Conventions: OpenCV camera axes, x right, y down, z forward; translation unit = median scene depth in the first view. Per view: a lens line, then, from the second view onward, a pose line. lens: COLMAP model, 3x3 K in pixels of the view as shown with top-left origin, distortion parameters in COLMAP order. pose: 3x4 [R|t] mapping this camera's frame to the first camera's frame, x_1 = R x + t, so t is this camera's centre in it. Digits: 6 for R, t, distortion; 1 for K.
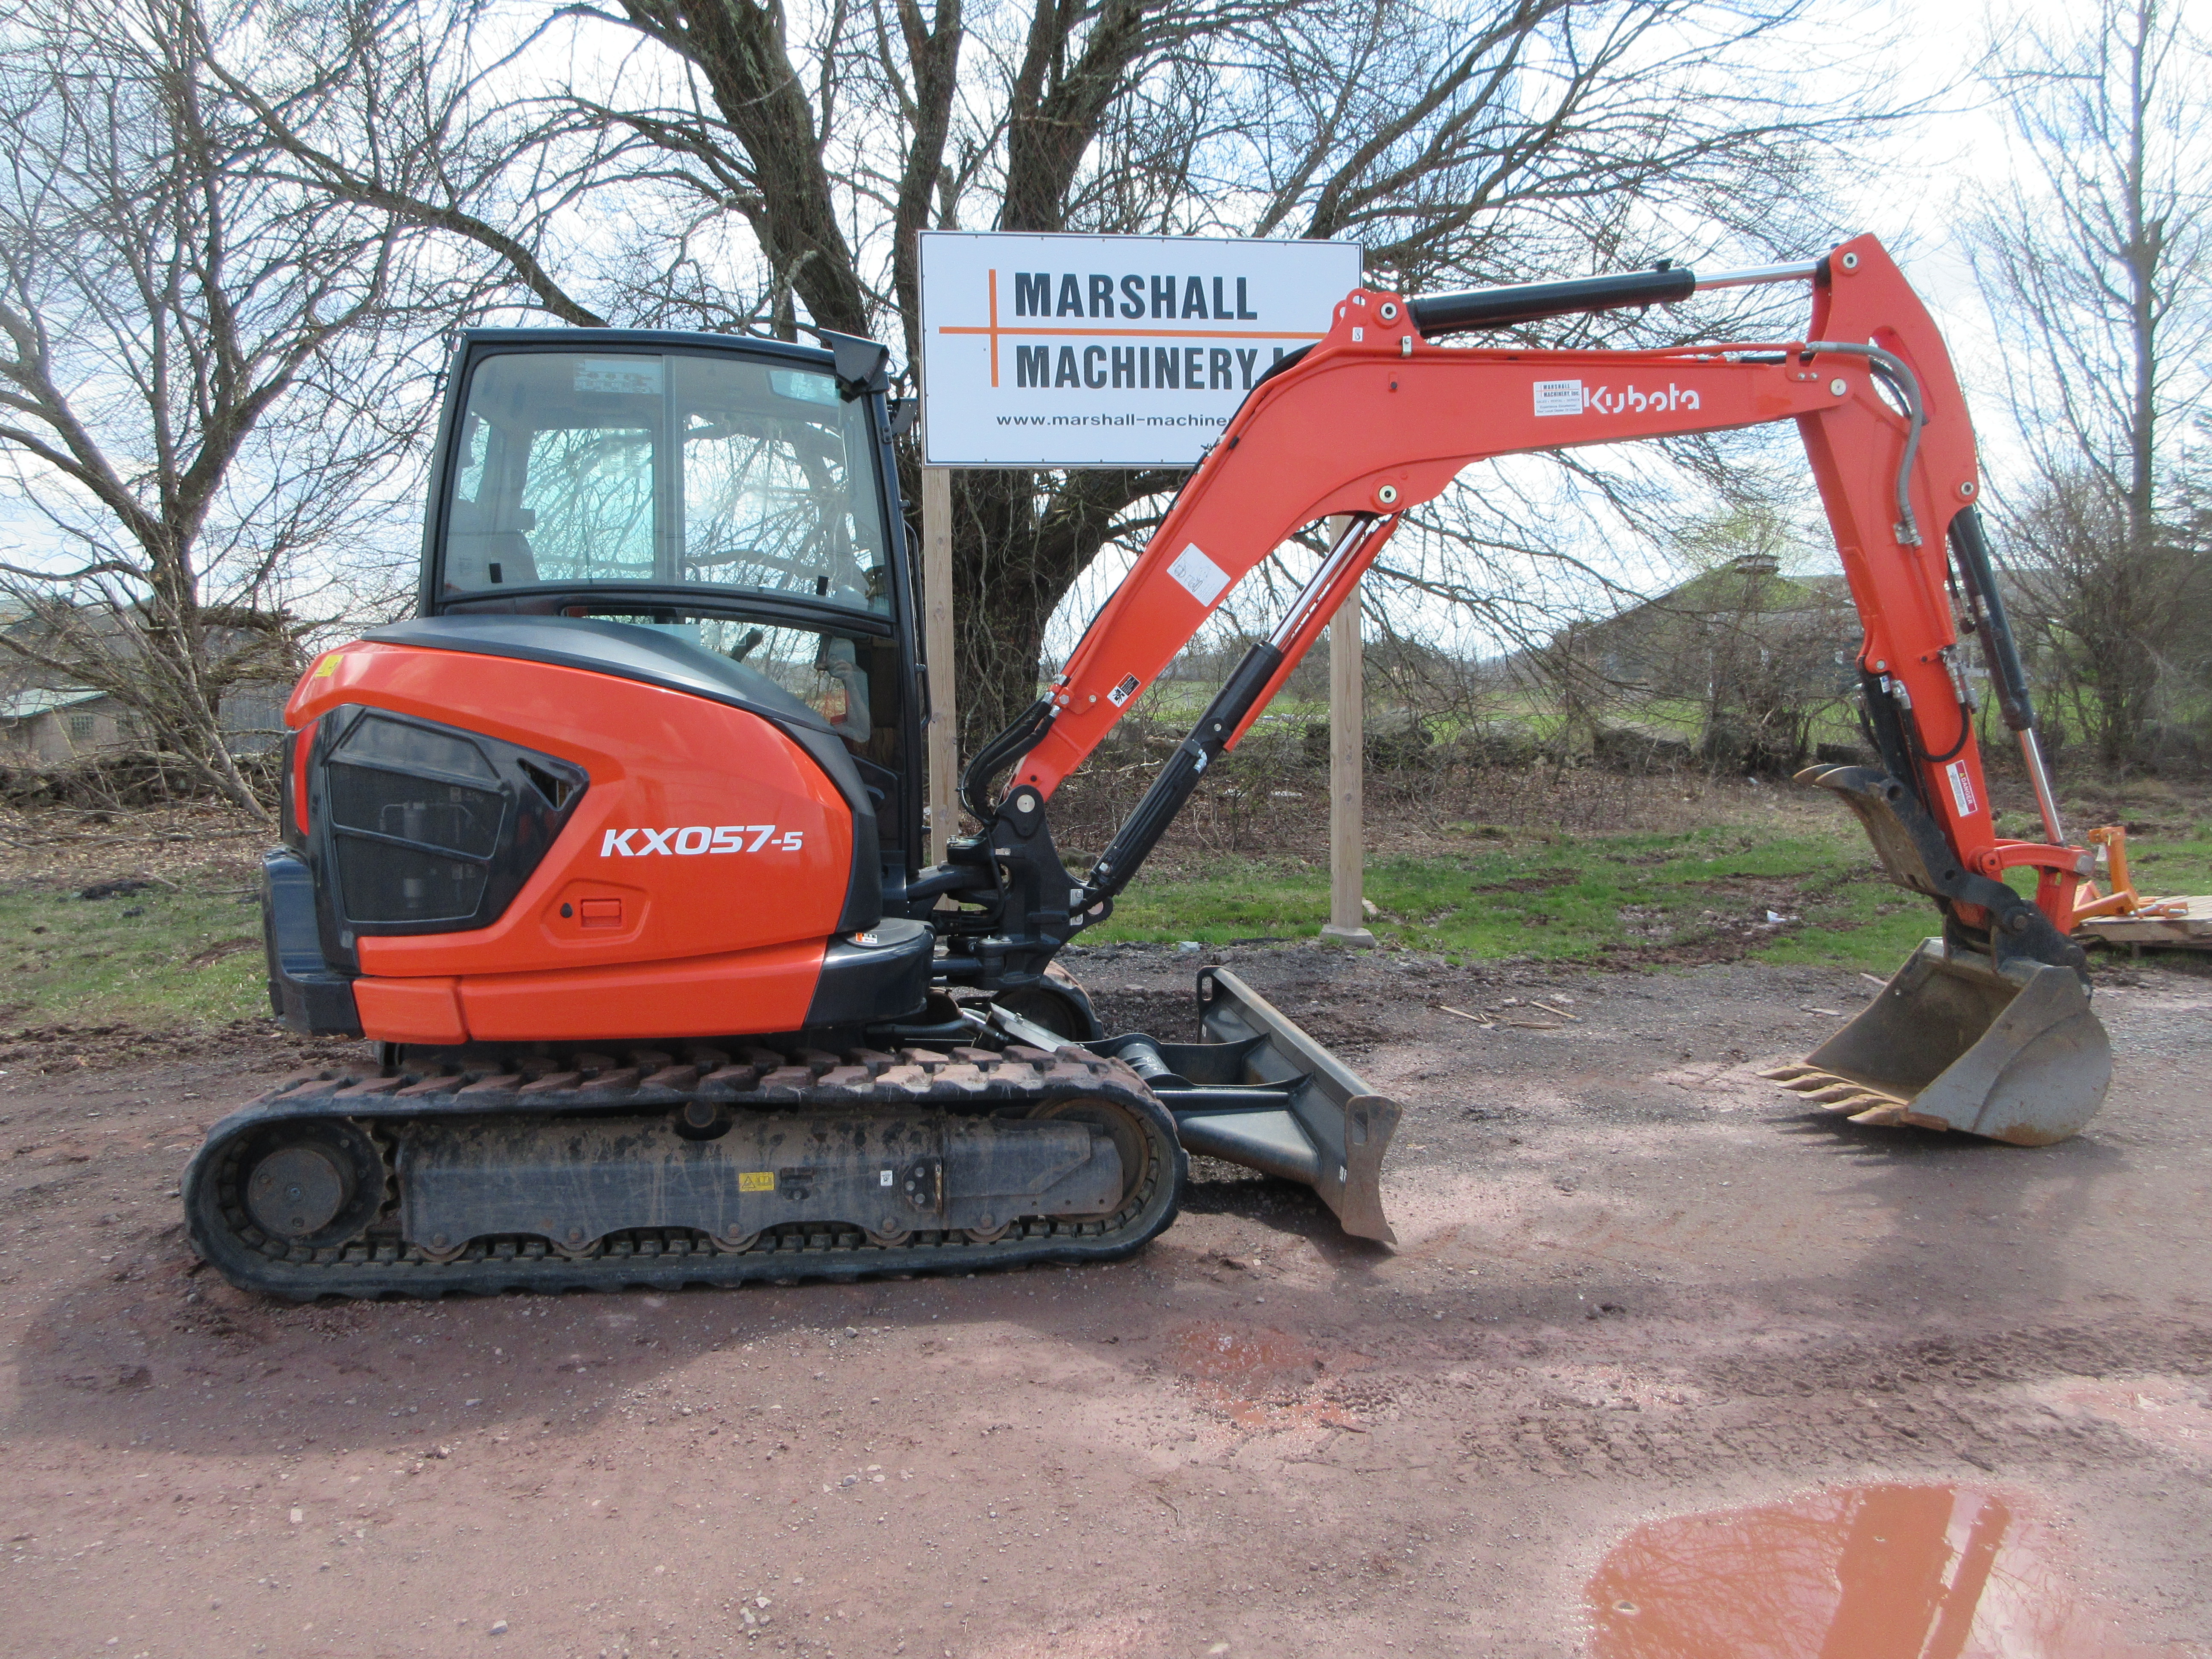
lens RADIAL K [[1621.5, 0, 1092.7], [0, 1621.5, 822.4], [0, 0, 1]] dist [-0.009763, 0.003316]
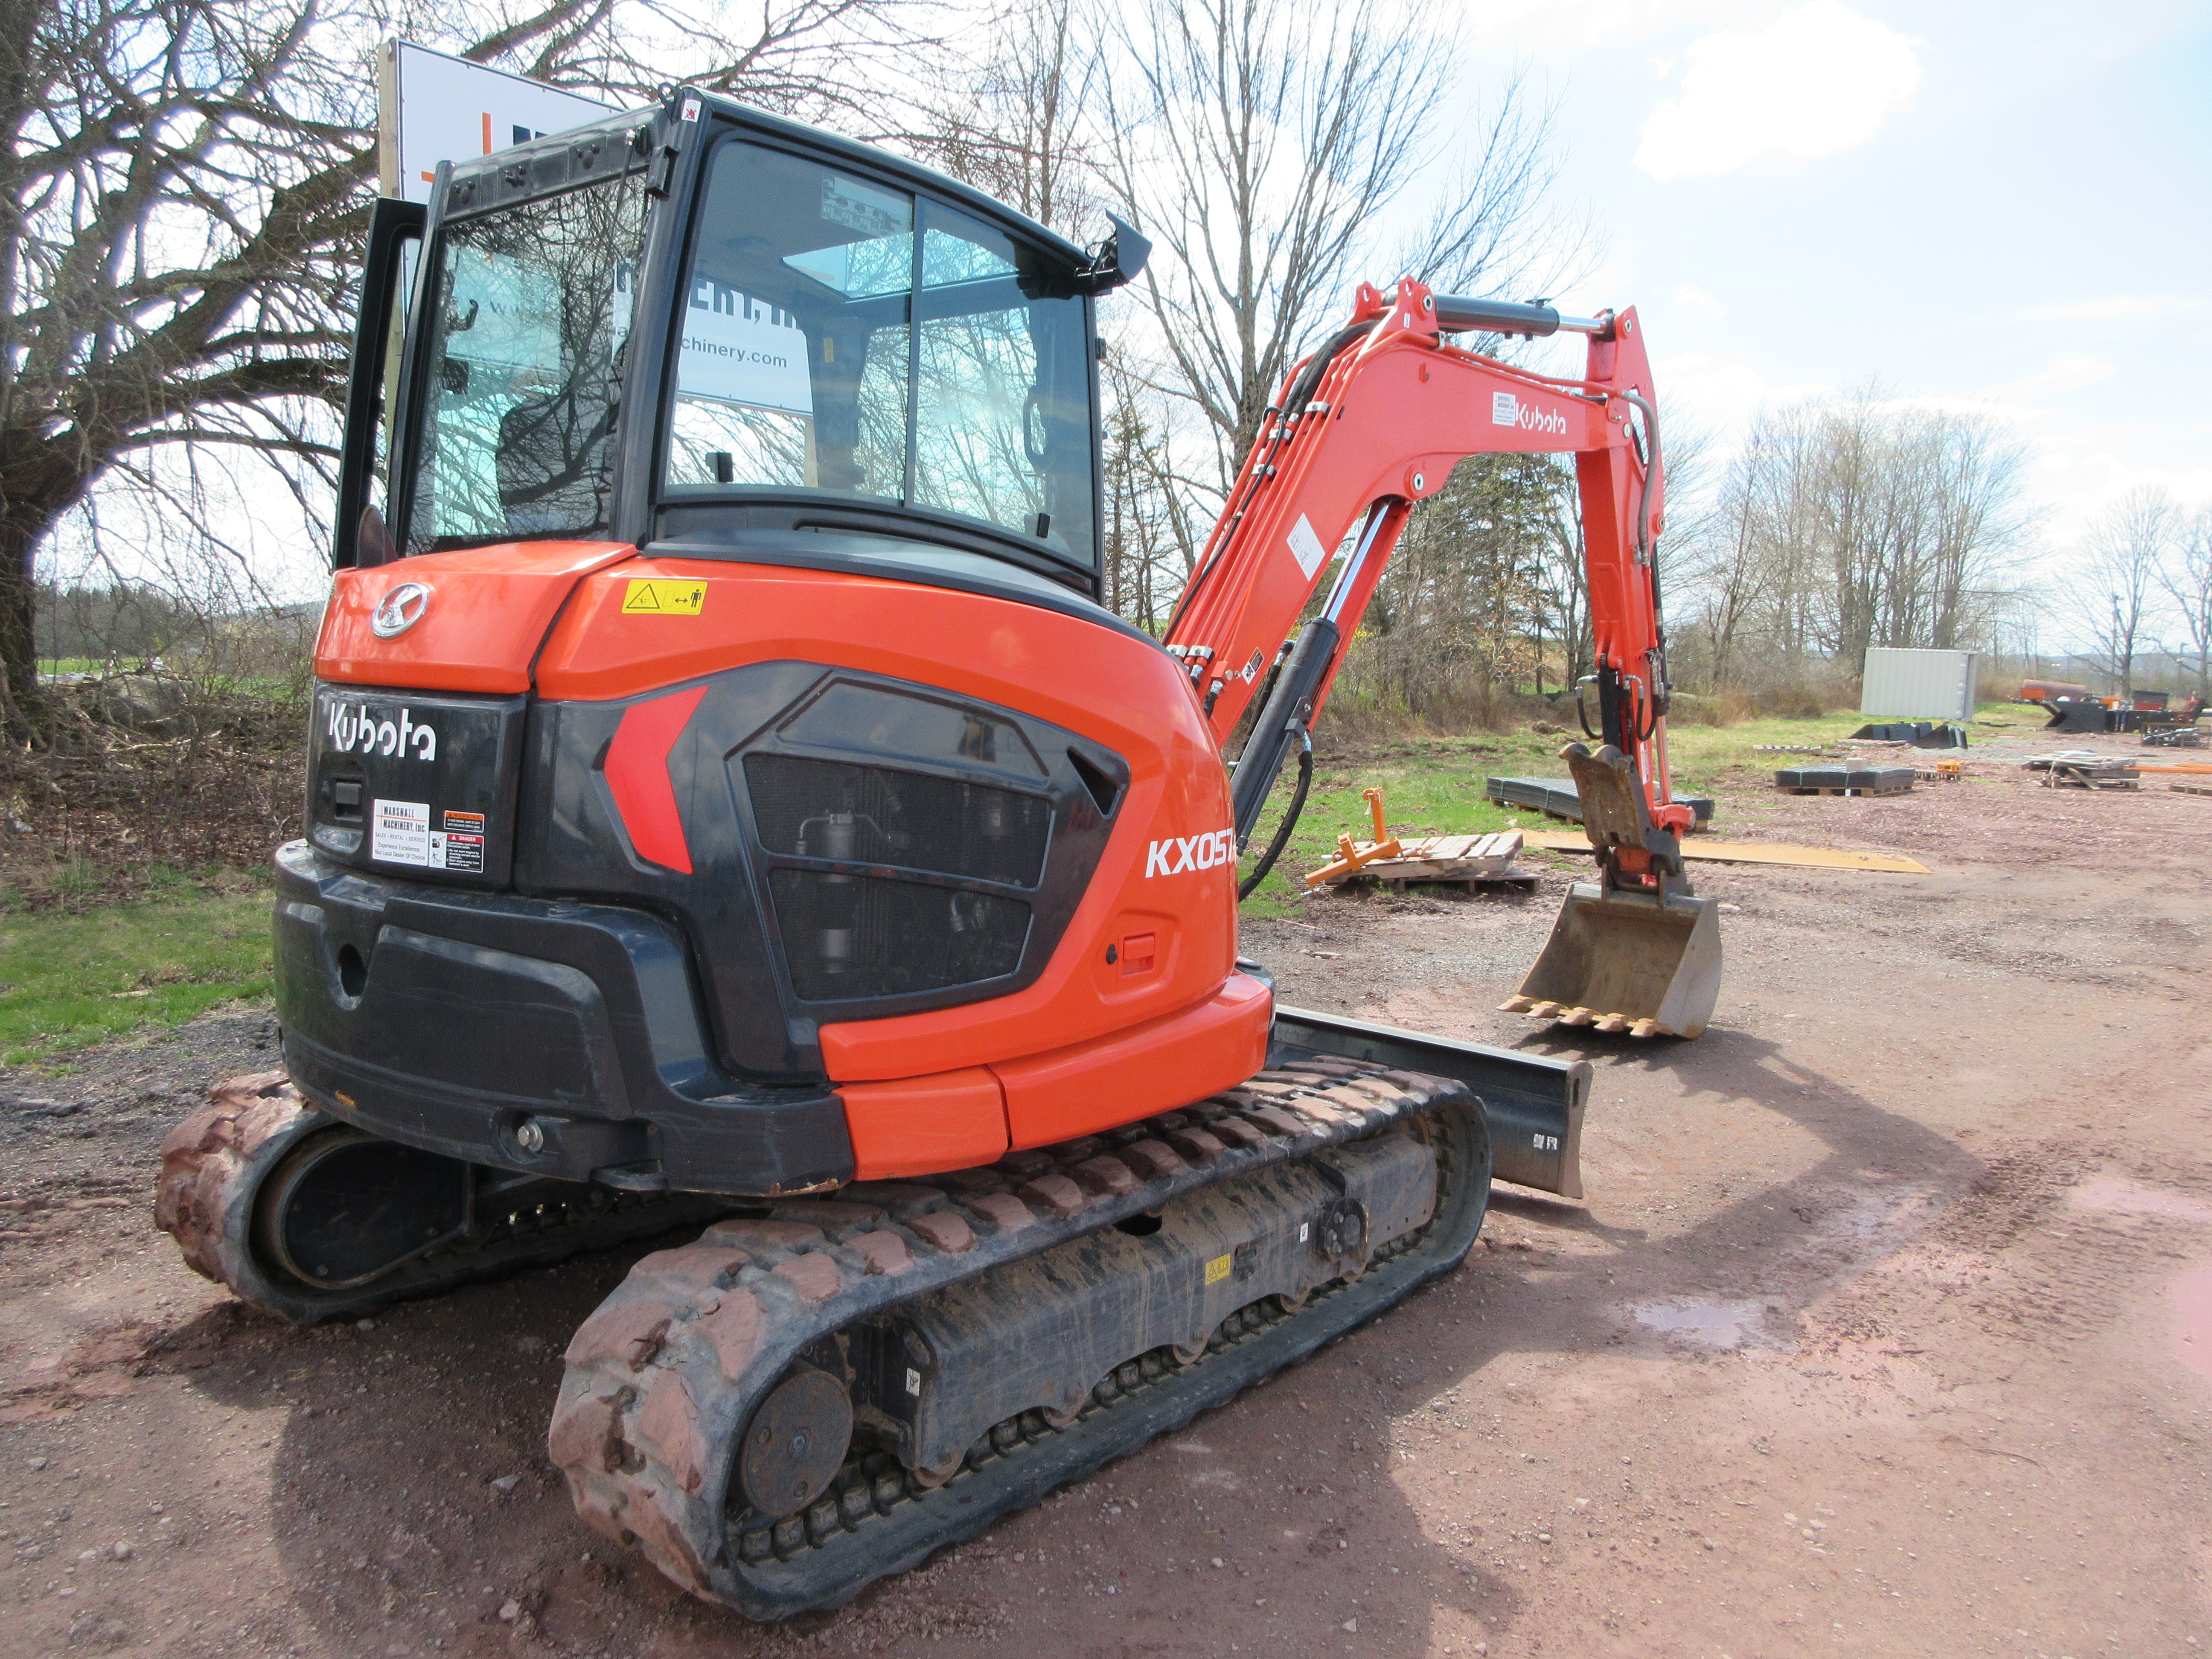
lens RADIAL K [[1621.5, 0, 1092.7], [0, 1621.5, 822.4], [0, 0, 1]] dist [-0.009763, 0.003316]
pose [[0.744983, -0.035643, 0.666131, -0.801098], [0.021494, 0.999336, 0.029434, -0.026437], [-0.666737, -0.007610, 0.745254, 0.450364]]
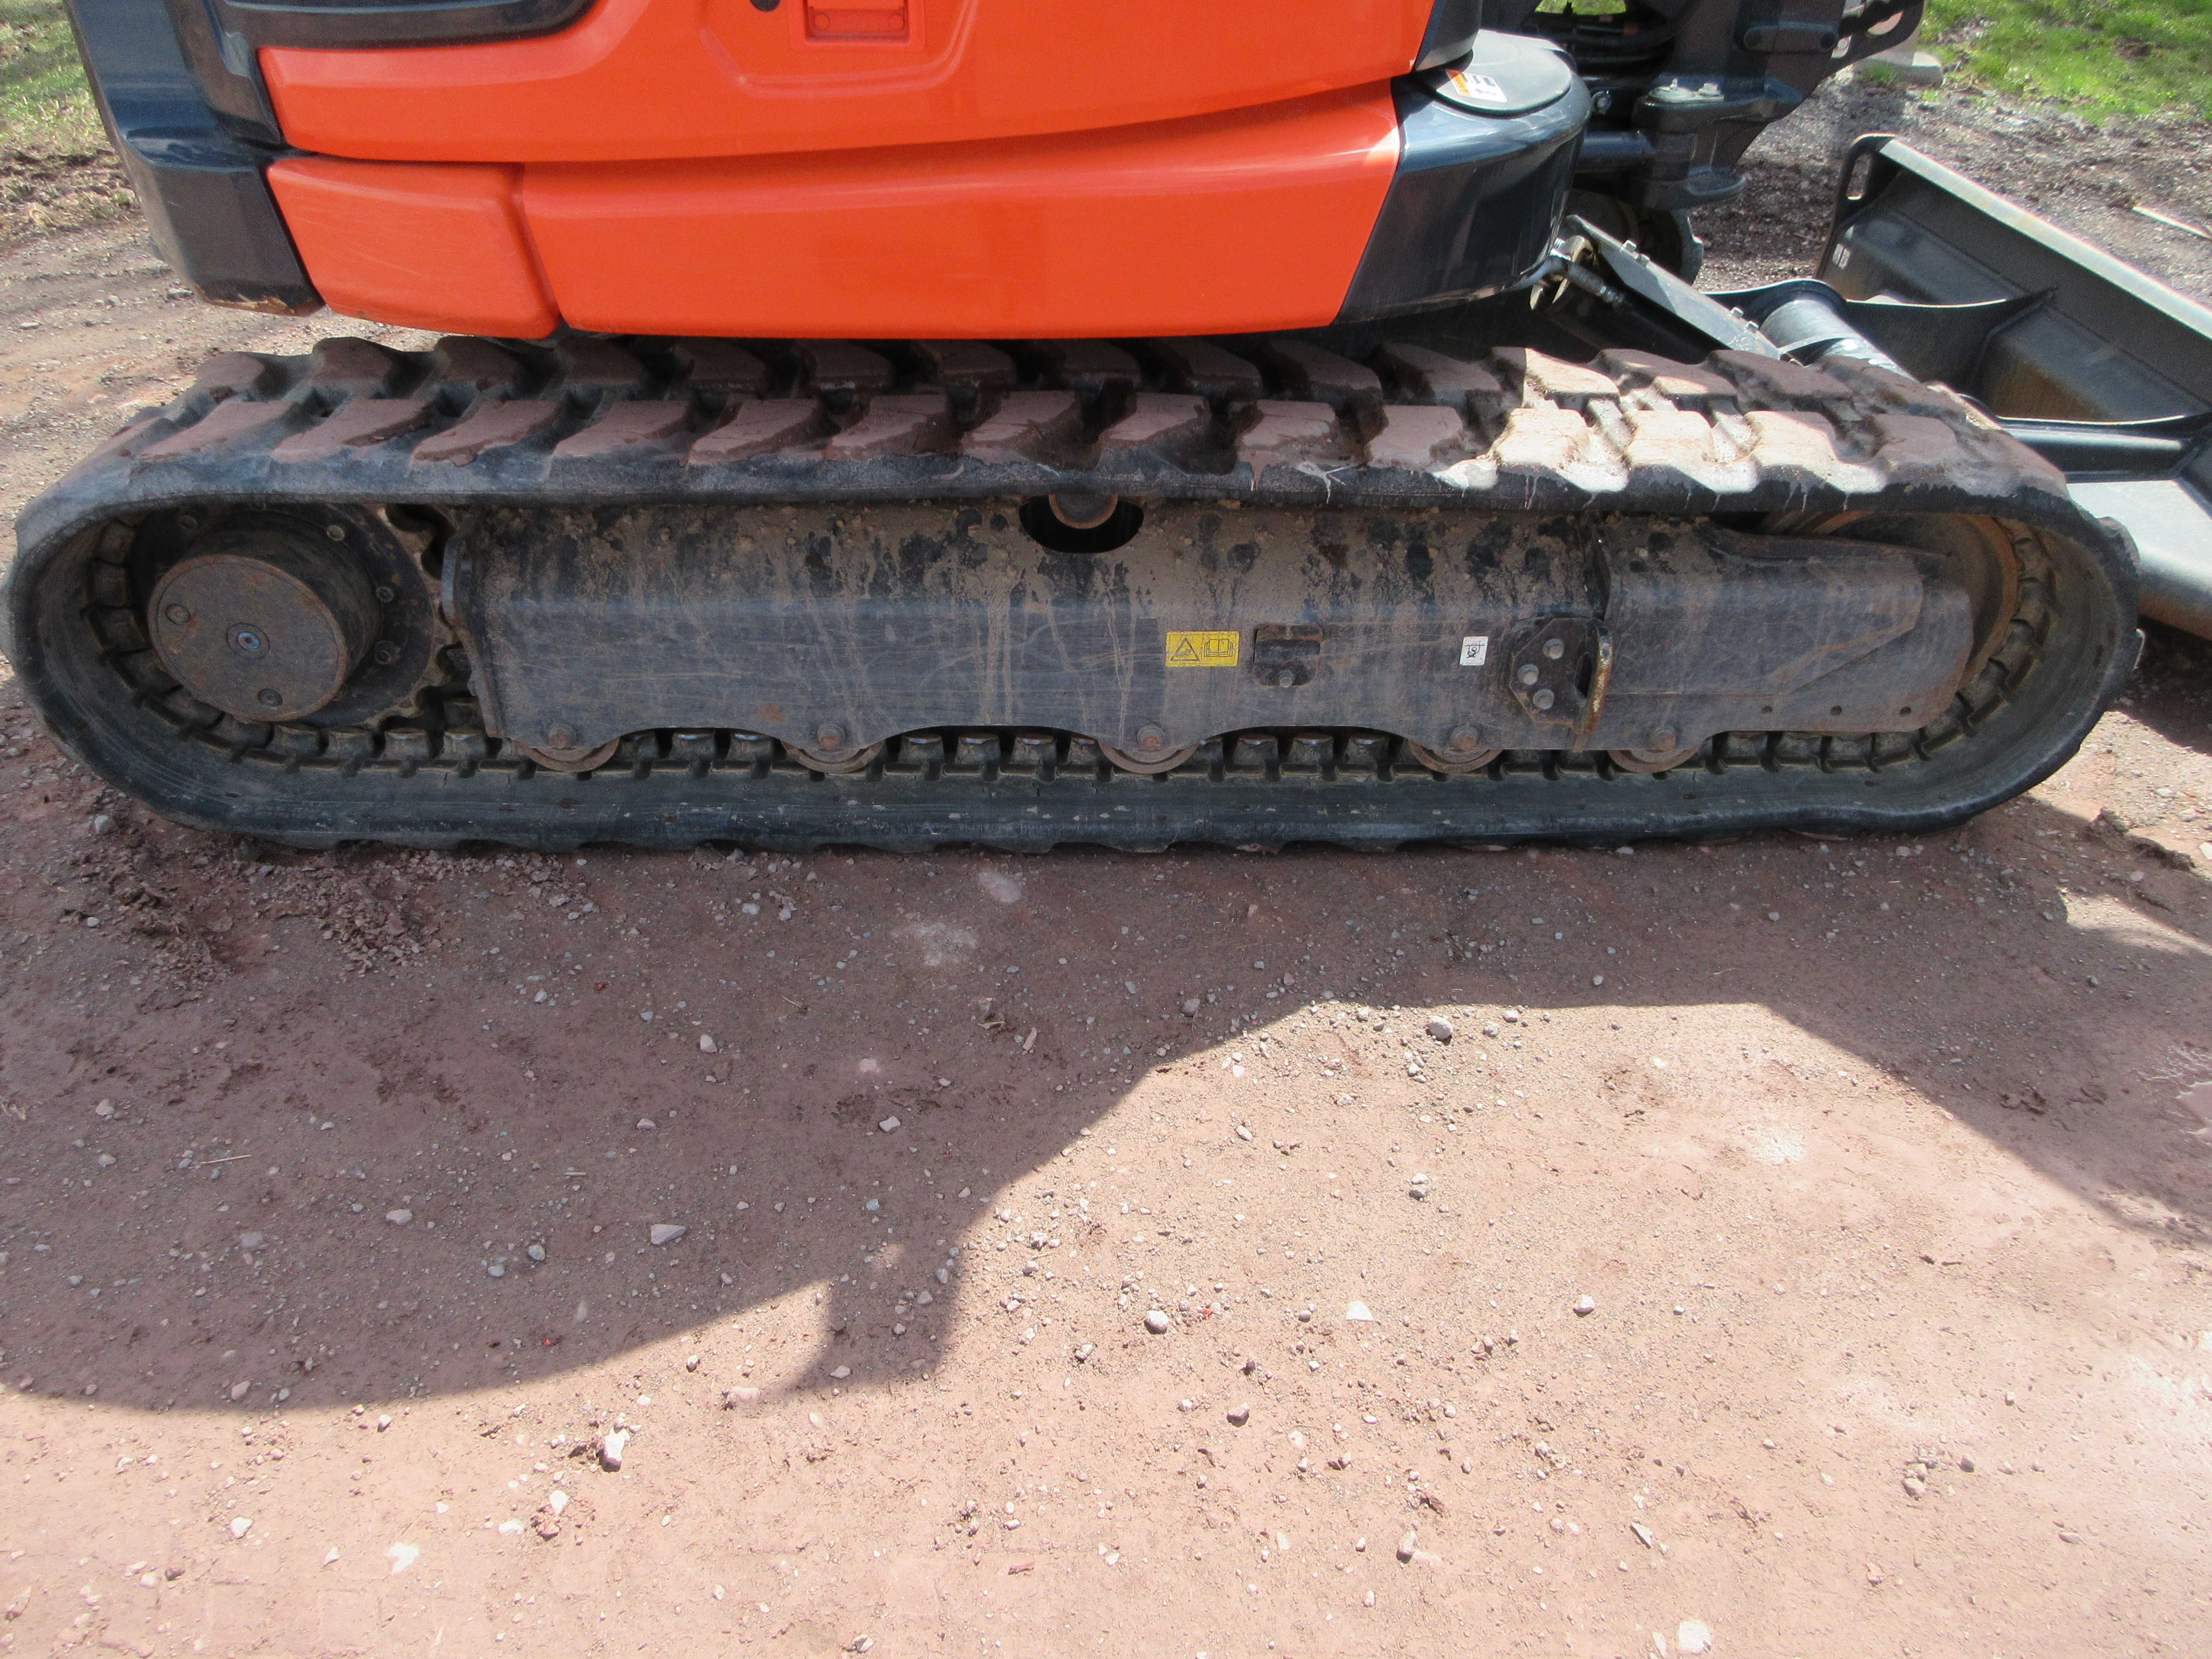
lens RADIAL K [[1621.5, 0, 1092.7], [0, 1621.5, 822.4], [0, 0, 1]] dist [-0.009763, 0.003316]
pose [[0.994385, 0.072494, -0.077090, -0.203587], [-0.023558, 0.861859, 0.506601, 0.028723], [0.103167, -0.501941, 0.858727, 0.580834]]
